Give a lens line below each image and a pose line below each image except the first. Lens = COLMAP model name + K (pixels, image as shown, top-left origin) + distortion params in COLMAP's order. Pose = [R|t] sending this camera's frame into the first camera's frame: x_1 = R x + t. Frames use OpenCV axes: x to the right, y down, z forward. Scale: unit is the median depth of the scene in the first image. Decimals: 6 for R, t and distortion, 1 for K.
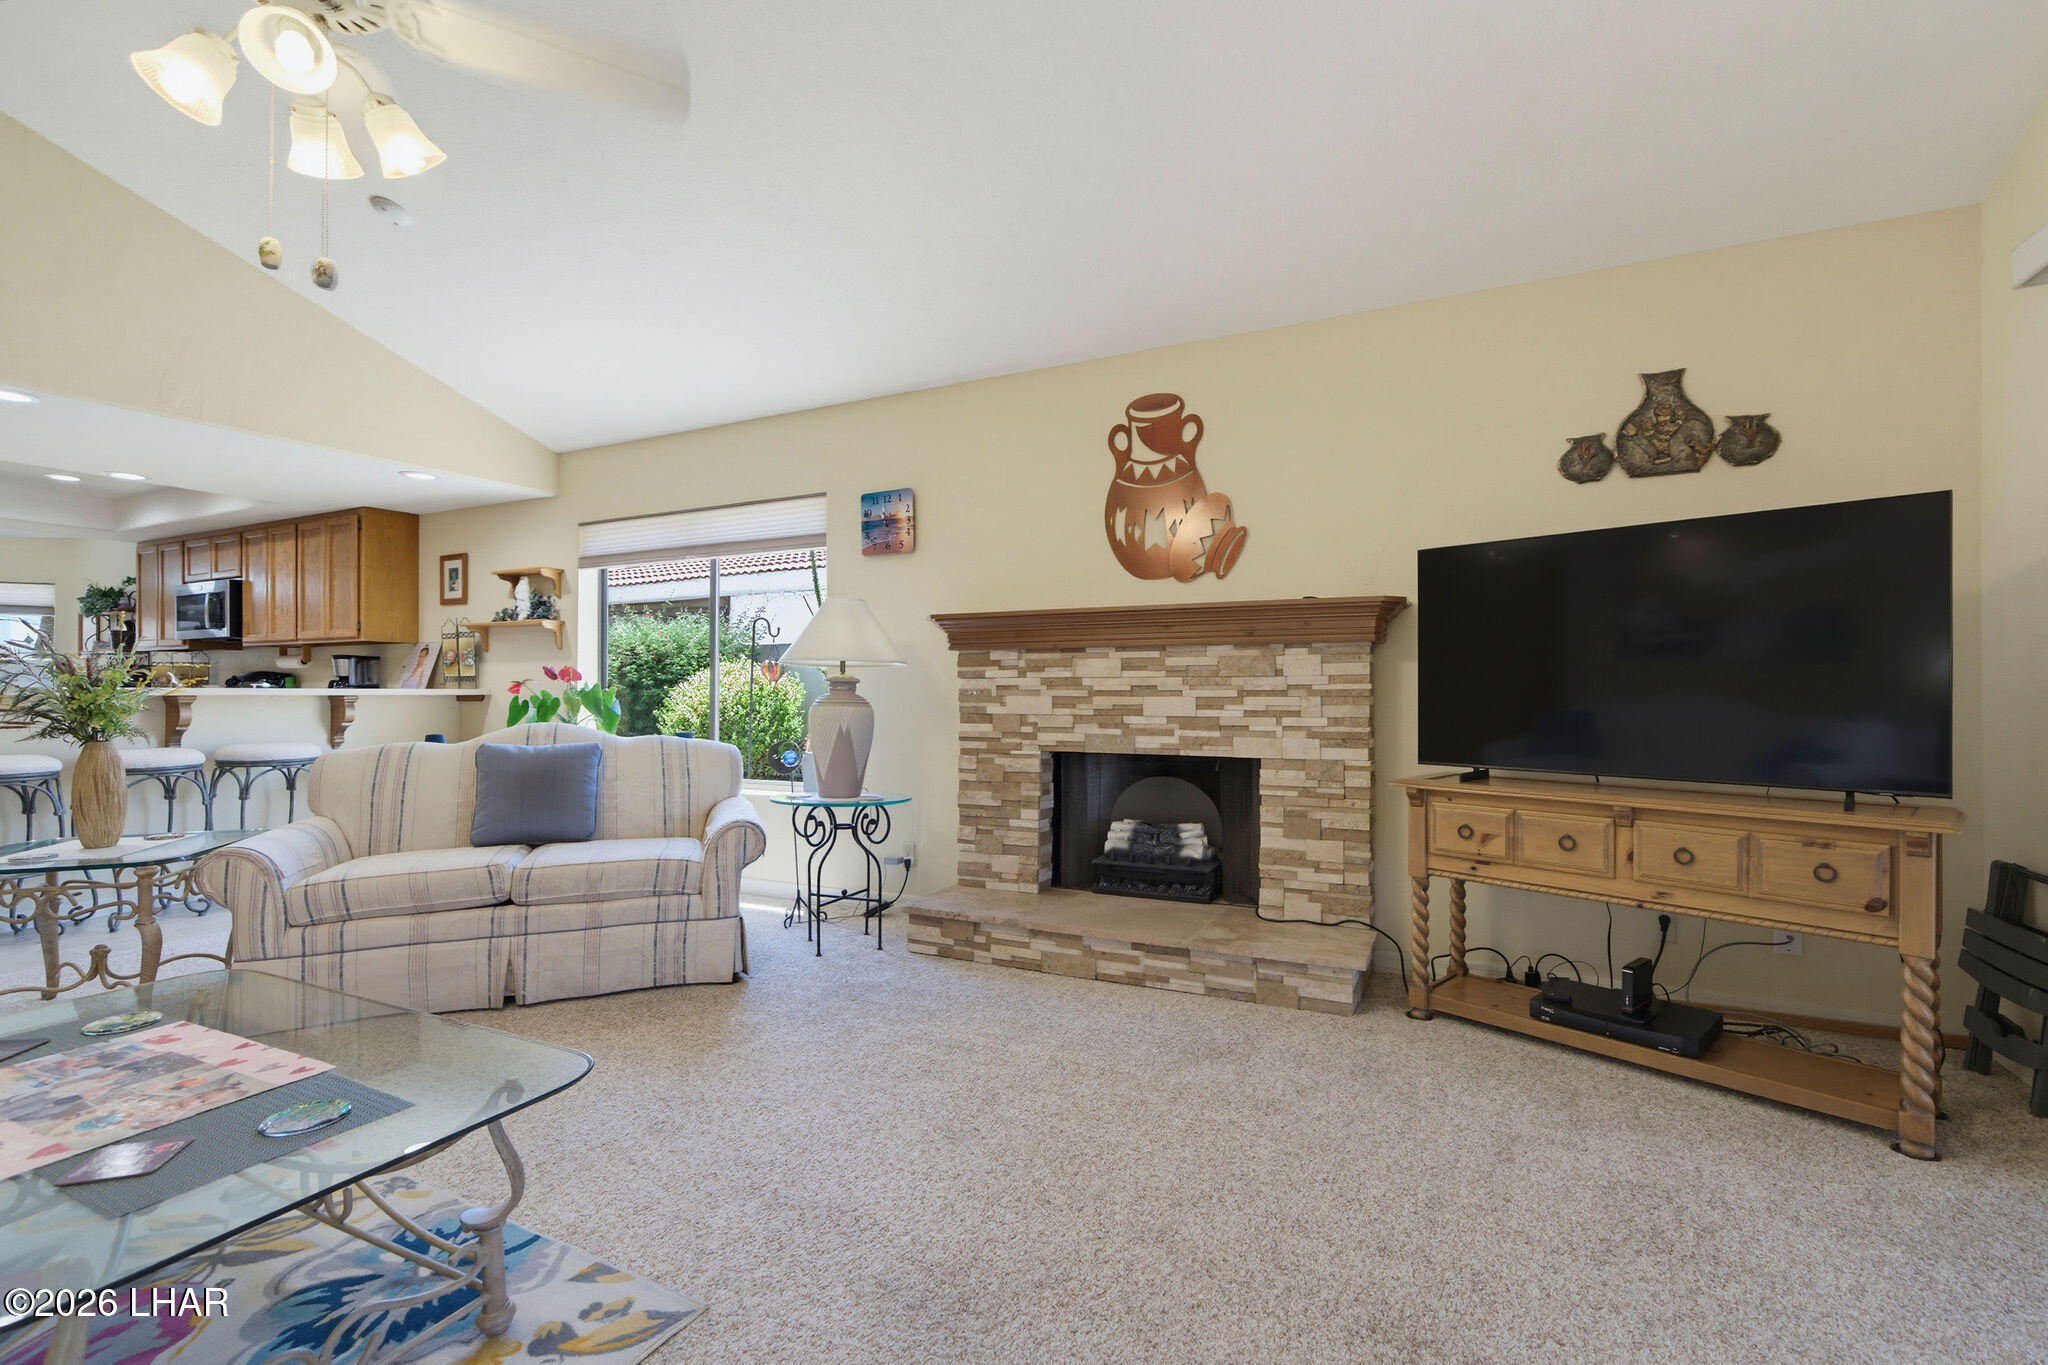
lens RADIAL K [[890.1, 0, 1034.1], [0, 890.1, 688.2], [0, 0, 1]] dist [-0.002700, 0.000512]
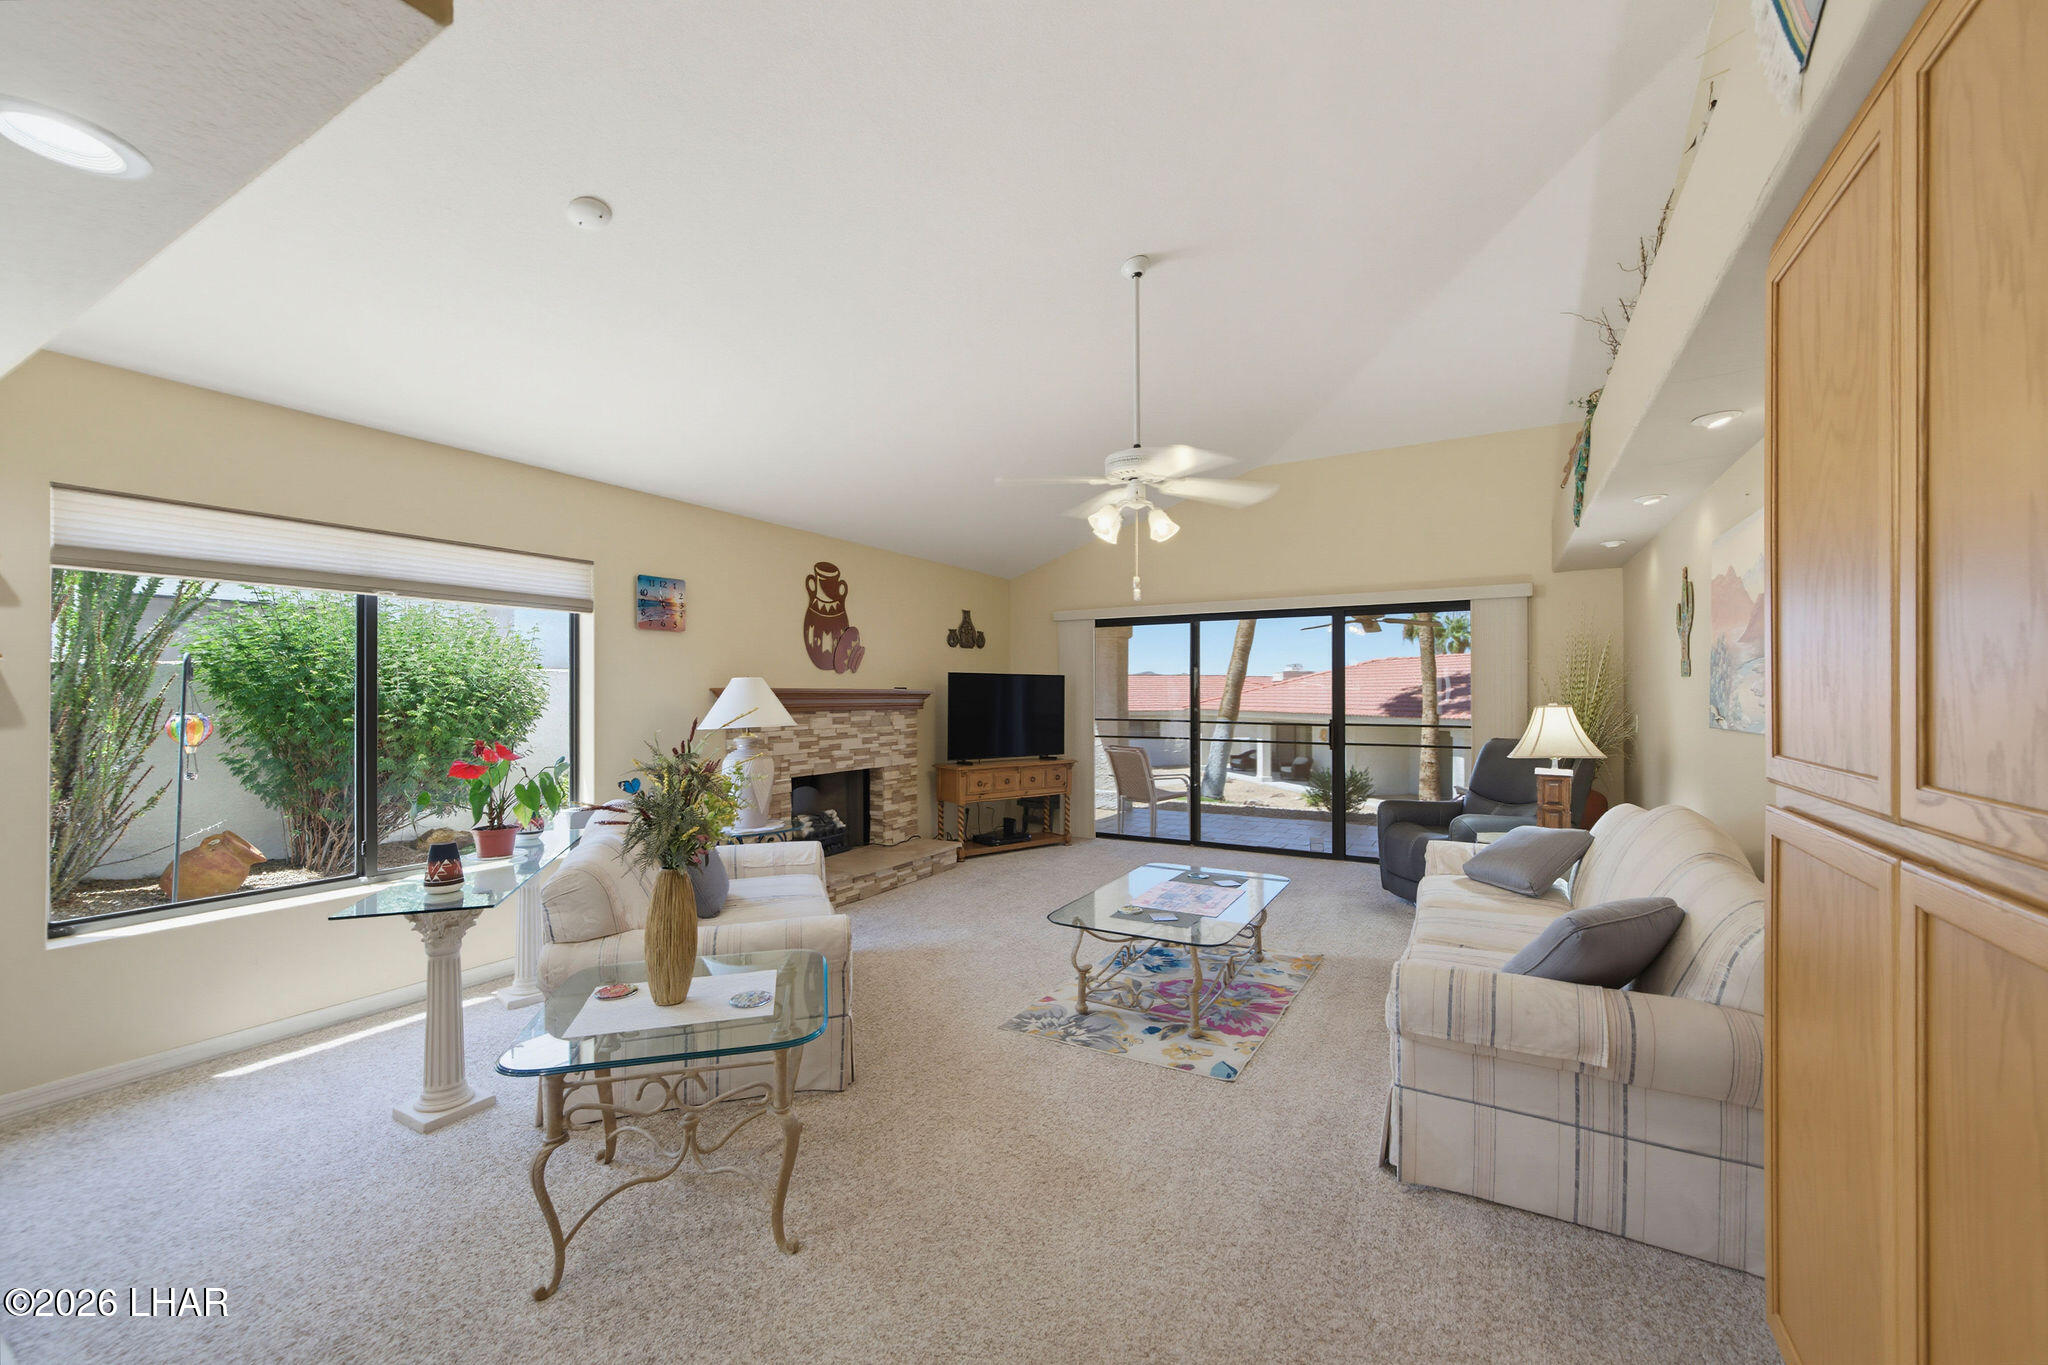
lens RADIAL K [[814.2, 0, 1036.4], [0, 814.2, 687.7], [0, 0, 1]] dist [0.001535, 0.000163]
pose [[0.049581, 0.008090, 0.998737, -1.556166], [-0.001656, 0.999966, -0.008018, -0.085068], [-0.998769, -0.001257, 0.049593, 0.570184]]
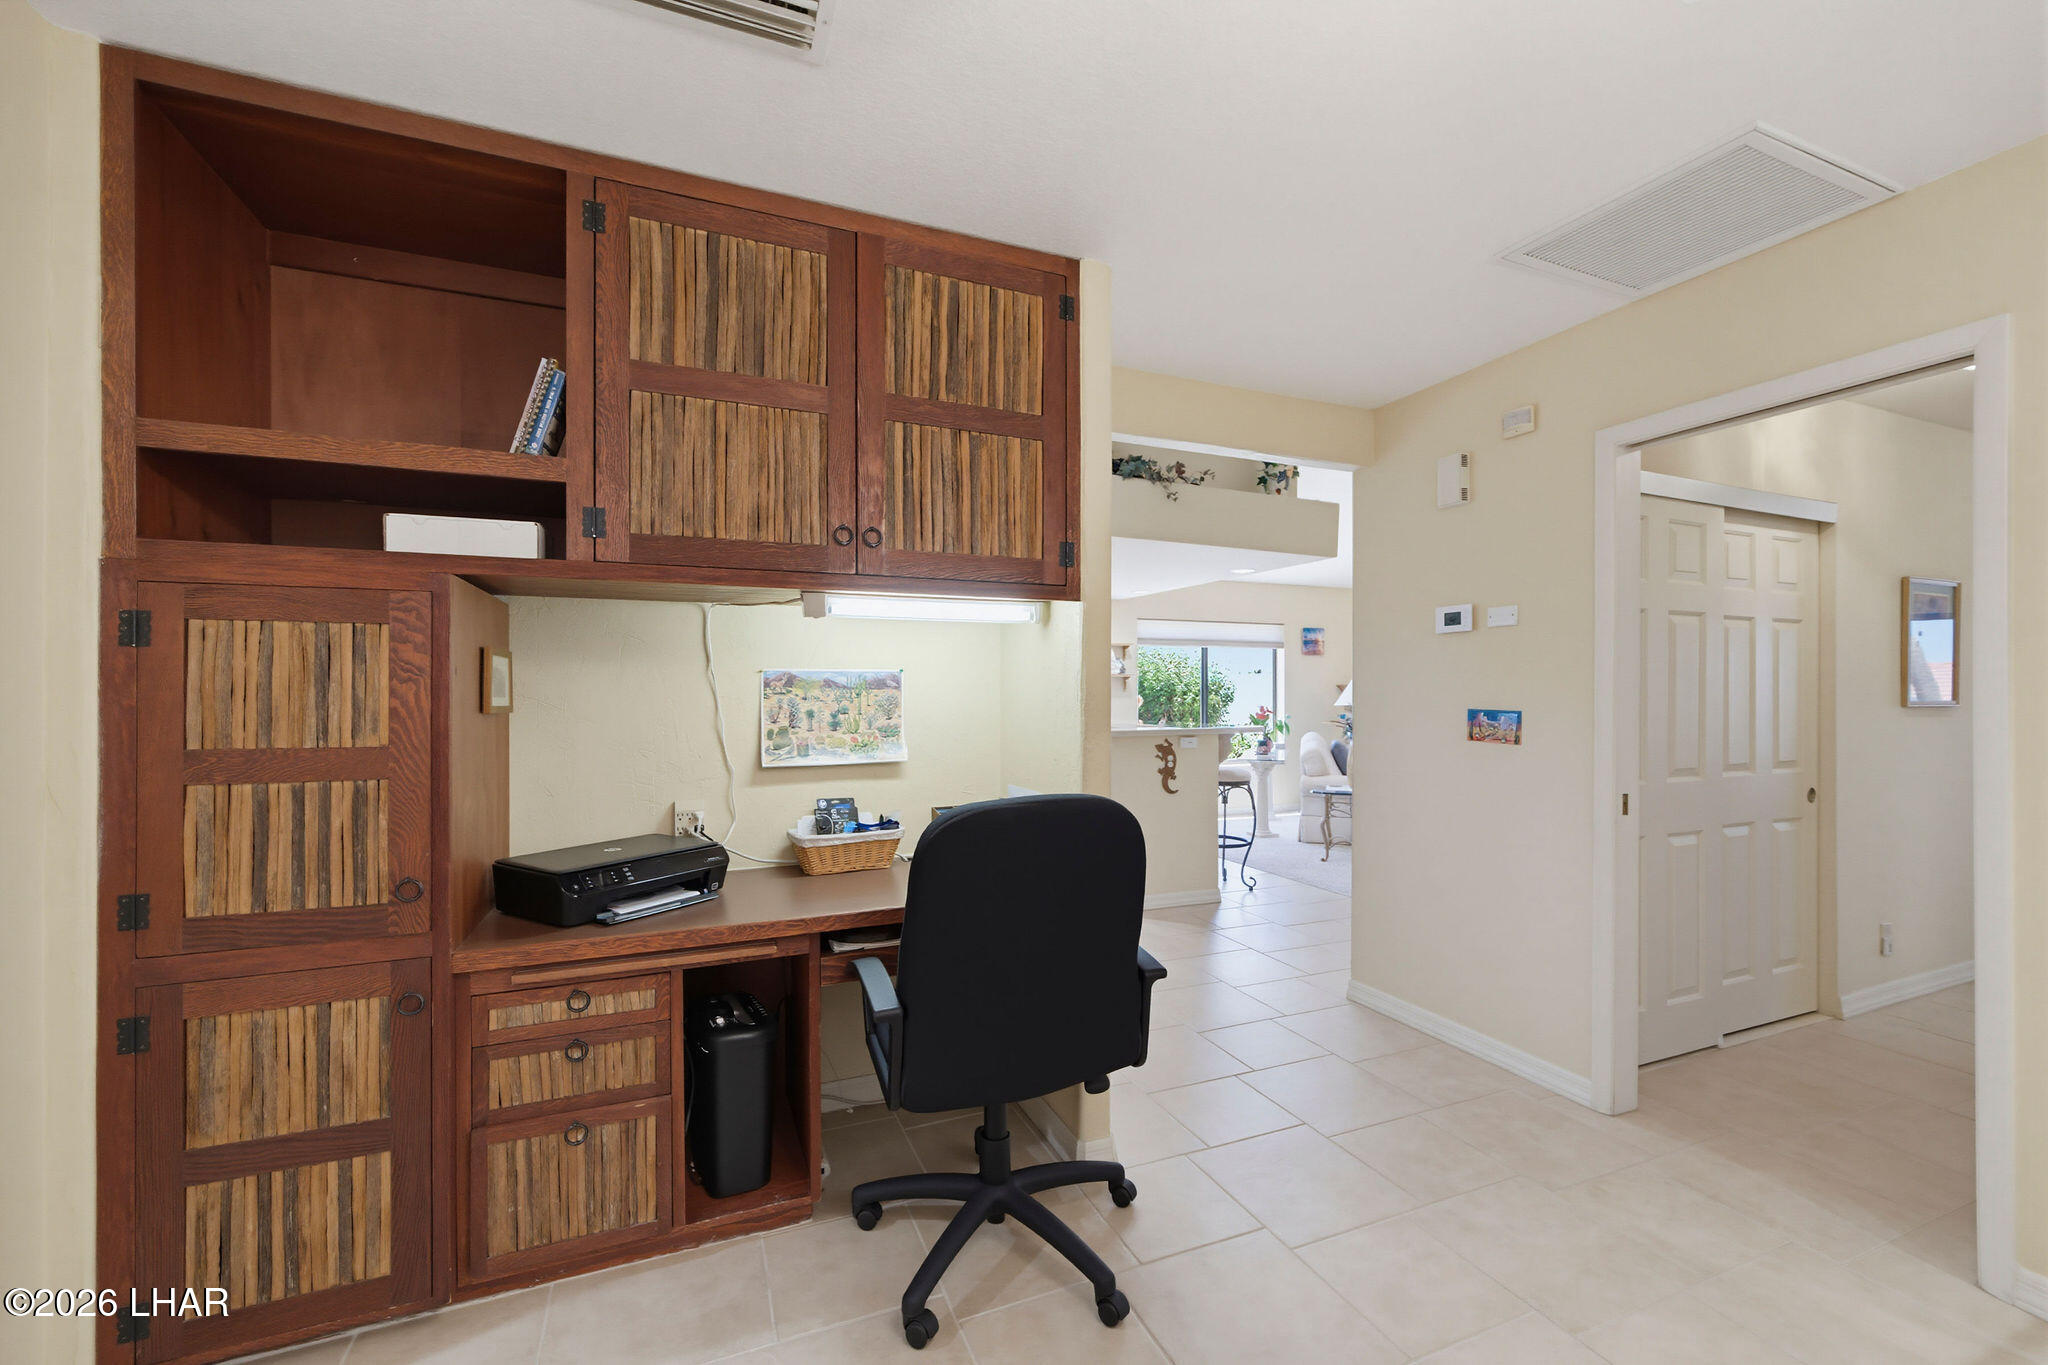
lens RADIAL K [[814.2, 0, 1028.9], [0, 814.2, 688.0], [0, 0, 1]] dist [0.001535, 0.000163]
pose [[0.668280, -0.000398, 0.743910, -2.819972], [0.000429, 1.000000, 0.000149, -0.085470], [-0.743910, 0.000220, 0.668280, 0.183191]]
